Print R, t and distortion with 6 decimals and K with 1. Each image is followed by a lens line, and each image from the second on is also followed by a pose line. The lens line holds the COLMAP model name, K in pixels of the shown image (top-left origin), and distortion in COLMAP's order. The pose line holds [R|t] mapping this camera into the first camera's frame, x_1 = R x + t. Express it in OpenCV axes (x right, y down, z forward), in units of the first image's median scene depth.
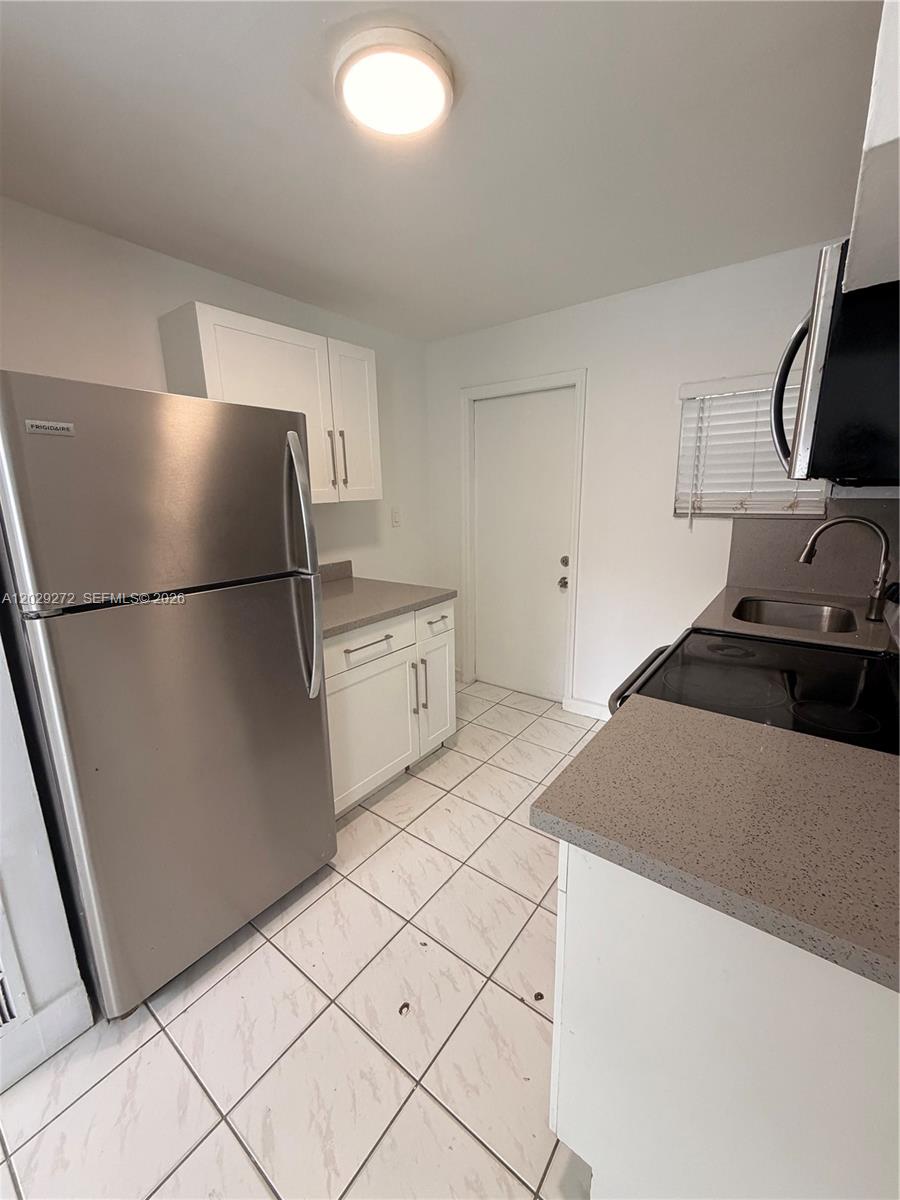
lens RADIAL K [[474.1, 0, 453.1], [0, 474.1, 597.2], [0, 0, 1]] dist [-0.008448, 0.001014]
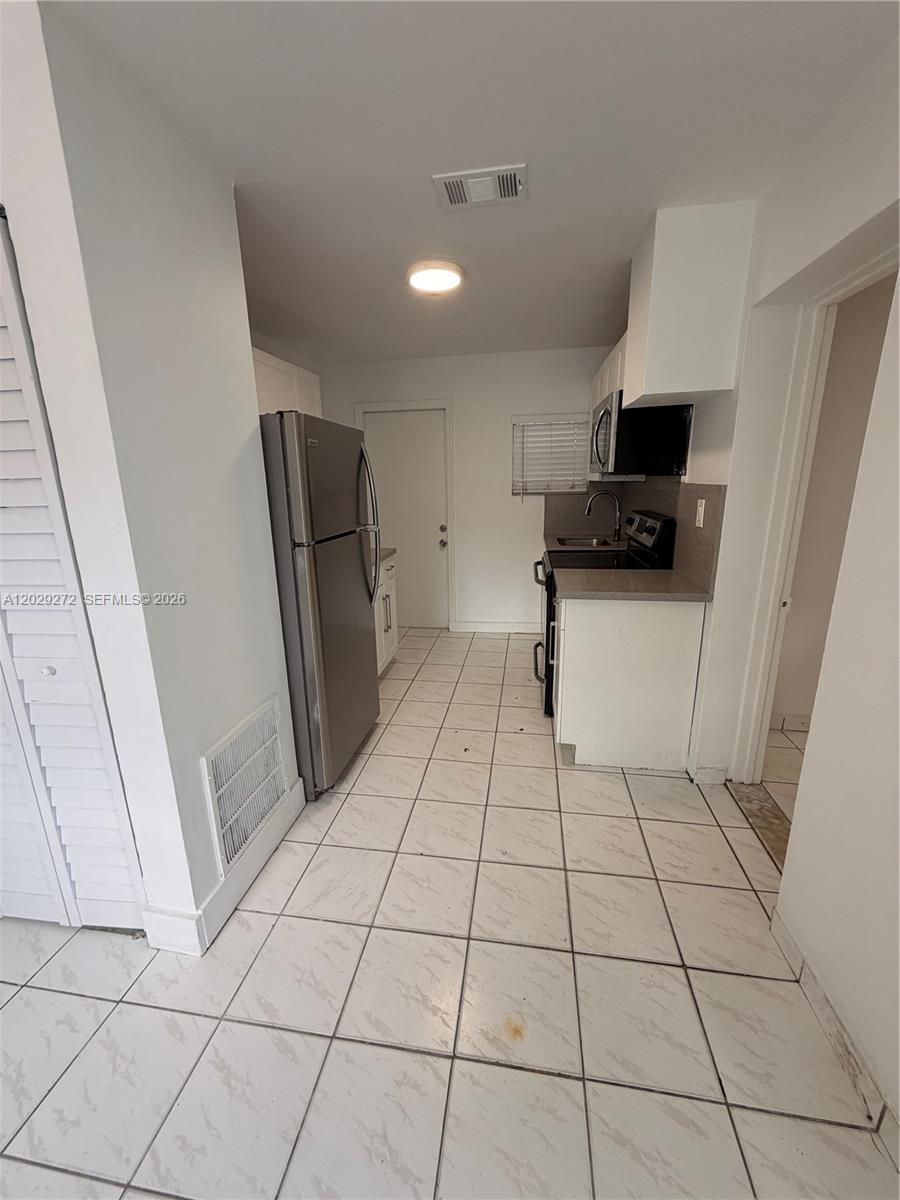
lens RADIAL K [[474.1, 0, 450.5], [0, 474.1, 599.3], [0, 0, 1]] dist [-0.008448, 0.001014]
pose [[0.883528, -0.116503, 0.453658, -0.542056], [0.107987, 0.993145, 0.044735, 0.097686], [-0.455760, 0.009464, 0.890052, -0.385594]]
